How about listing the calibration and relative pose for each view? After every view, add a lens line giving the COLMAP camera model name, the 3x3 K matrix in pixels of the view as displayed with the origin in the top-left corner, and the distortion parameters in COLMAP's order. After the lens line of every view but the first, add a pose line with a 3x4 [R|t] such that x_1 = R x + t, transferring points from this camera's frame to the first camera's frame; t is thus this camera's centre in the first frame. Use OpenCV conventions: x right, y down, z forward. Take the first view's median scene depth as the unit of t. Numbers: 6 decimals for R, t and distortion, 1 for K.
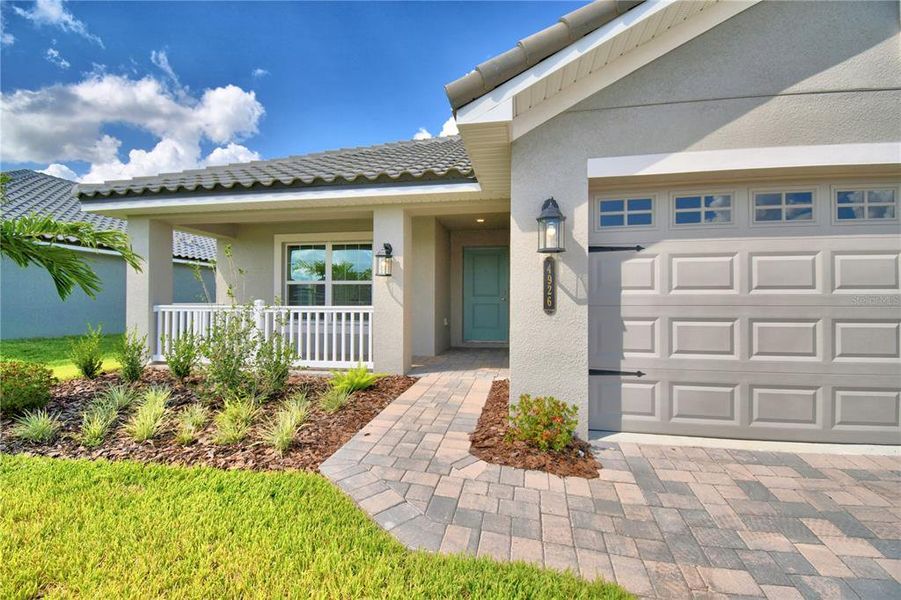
lens RADIAL K [[451.4, 0, 450.5], [0, 451.4, 300.0], [0, 0, 1]] dist [0.027413, 0.000161]
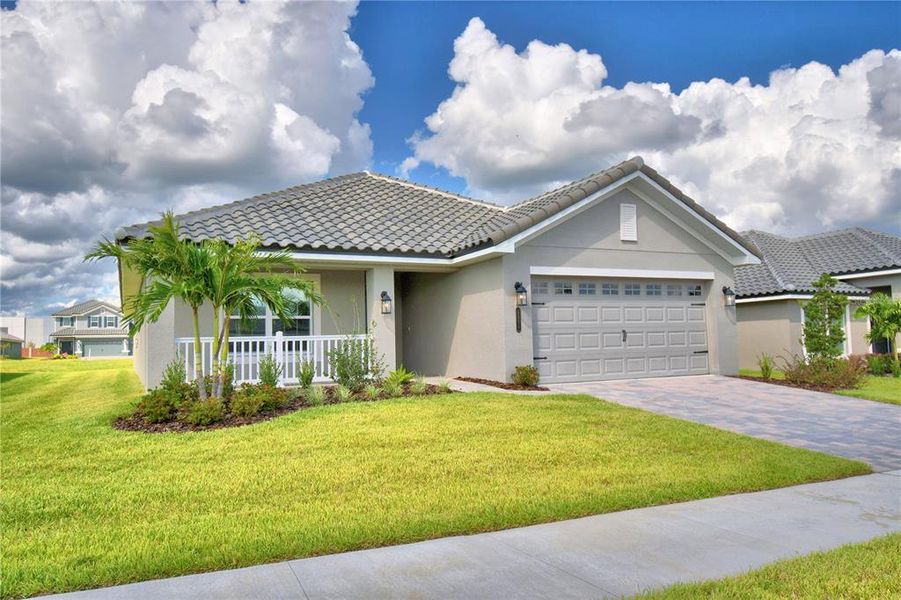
lens RADIAL K [[684.2, 0, 450.5], [0, 684.2, 300.0], [0, 0, 1]] dist [-0.005936, 0.003014]
pose [[0.810531, 0.018158, 0.585415, -2.052669], [0.019369, 0.998142, -0.057776, 0.060923], [-0.585376, 0.058168, 0.808673, -1.578373]]
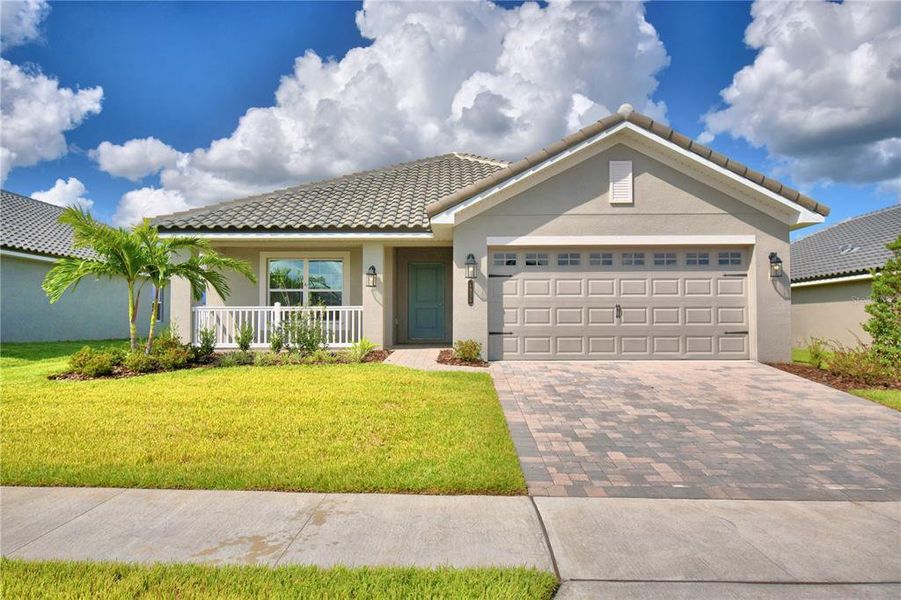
lens RADIAL K [[618.0, 0, 450.5], [0, 618.0, 300.0], [0, 0, 1]] dist [-0.004916, 0.002276]
pose [[0.988360, 0.000614, 0.152134, -0.334601], [0.002524, 0.999788, -0.020428, 0.063326], [-0.152115, 0.020574, 0.988149, -1.950278]]
